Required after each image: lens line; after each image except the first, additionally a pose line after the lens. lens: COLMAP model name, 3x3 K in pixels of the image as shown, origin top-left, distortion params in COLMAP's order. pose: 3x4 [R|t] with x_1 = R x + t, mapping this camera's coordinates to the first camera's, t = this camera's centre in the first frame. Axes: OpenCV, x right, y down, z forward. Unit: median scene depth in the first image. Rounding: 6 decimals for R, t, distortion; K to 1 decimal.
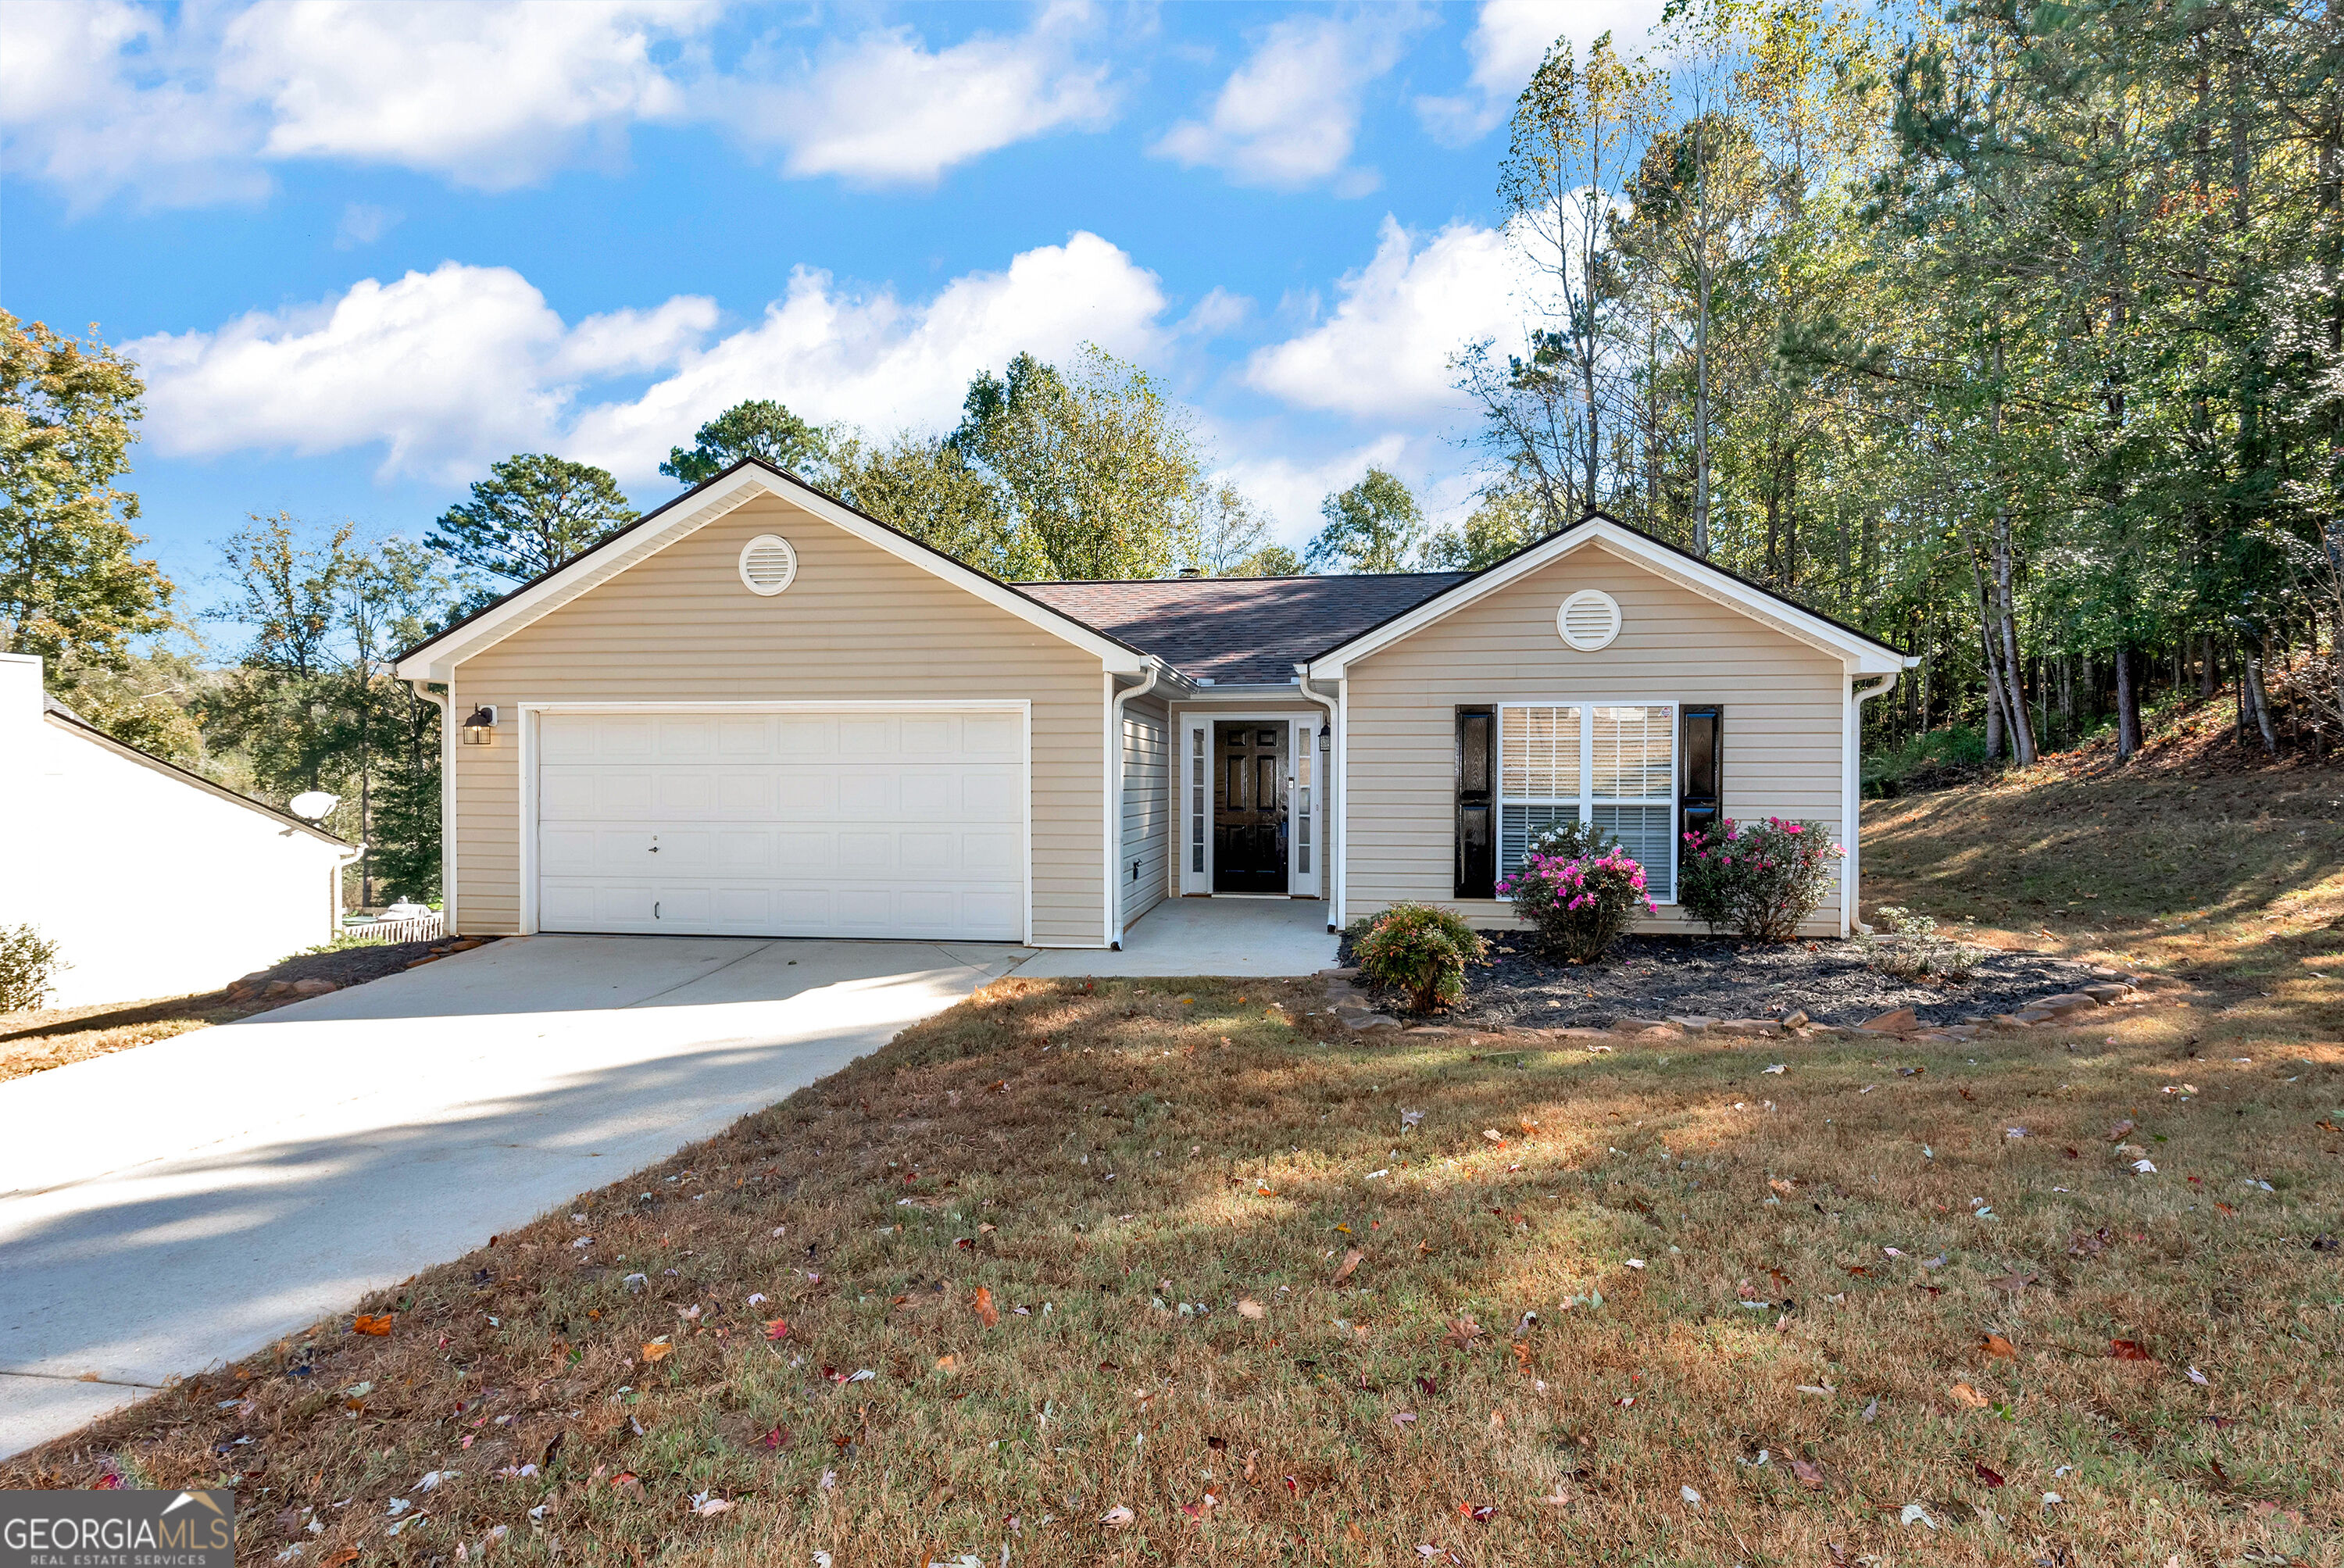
lens RADIAL K [[1140.2, 0, 1188.4], [0, 1140.2, 789.6], [0, 0, 1]] dist [0.005878, -0.000839]
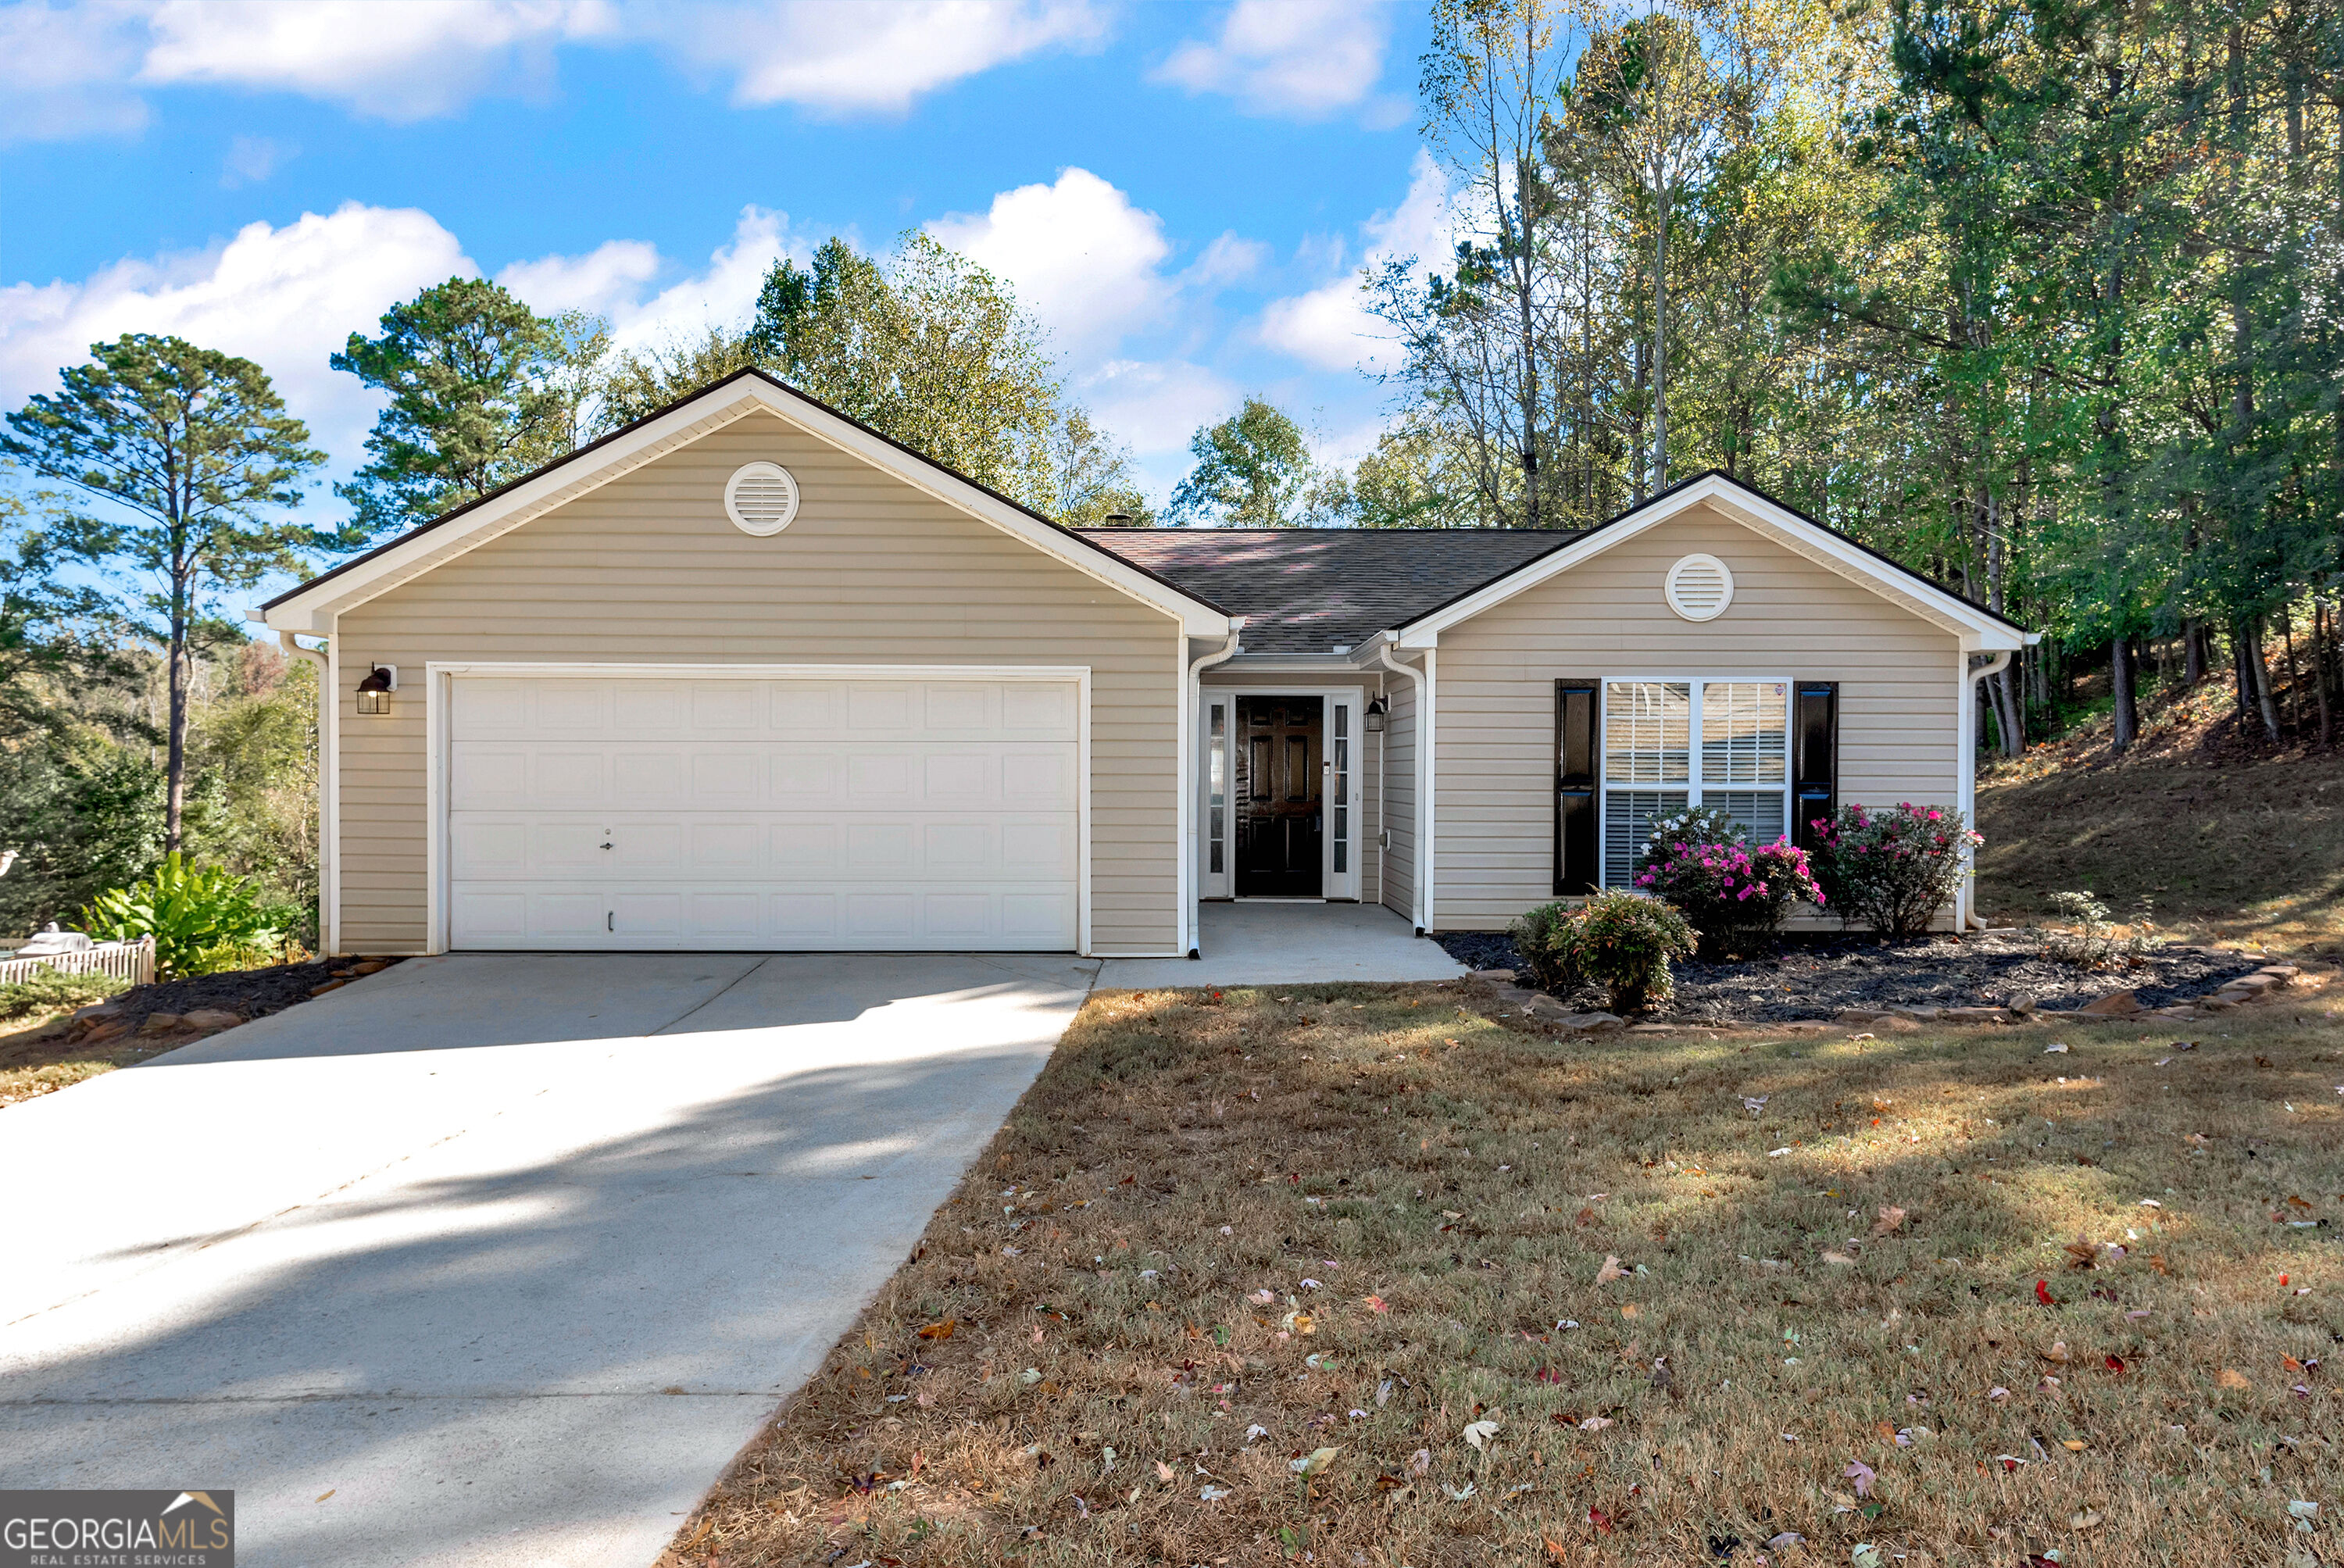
lens RADIAL K [[1405.4, 0, 1185.4], [0, 1405.4, 774.4], [0, 0, 1]] dist [0.006448, -0.004732]
pose [[0.989011, 0.002162, 0.147825, -0.207123], [-0.000773, 0.999955, -0.009452, 0.010780], [-0.147839, 0.009233, 0.988968, -0.044338]]
